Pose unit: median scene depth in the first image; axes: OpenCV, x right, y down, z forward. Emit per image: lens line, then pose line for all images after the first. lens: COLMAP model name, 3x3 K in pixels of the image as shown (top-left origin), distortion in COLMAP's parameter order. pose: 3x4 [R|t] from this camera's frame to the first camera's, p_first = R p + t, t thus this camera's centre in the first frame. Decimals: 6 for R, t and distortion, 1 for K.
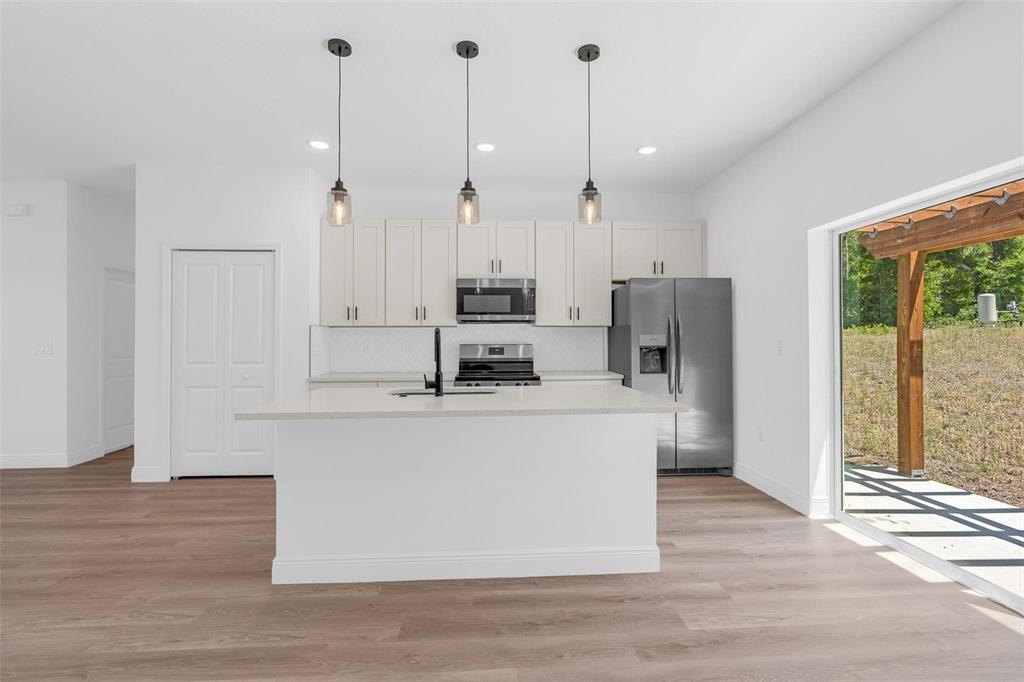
lens RADIAL K [[461.8, 0, 509.9], [0, 461.8, 335.2], [0, 0, 1]] dist [-0.008994, 0.002924]
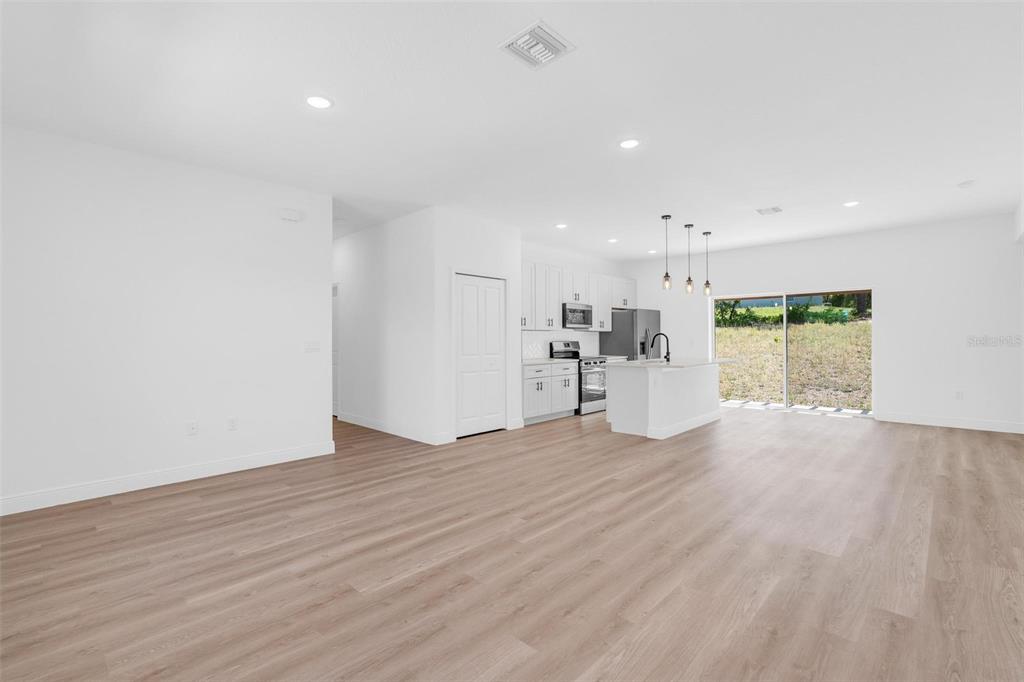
lens RADIAL K [[461.8, 0, 512.6], [0, 461.8, 335.7], [0, 0, 1]] dist [-0.008994, 0.002924]
pose [[0.725683, 0.004093, 0.688017, -1.697602], [-0.005016, 0.999987, -0.000658, 0.001292], [-0.688011, -0.002974, 0.725694, -0.131804]]
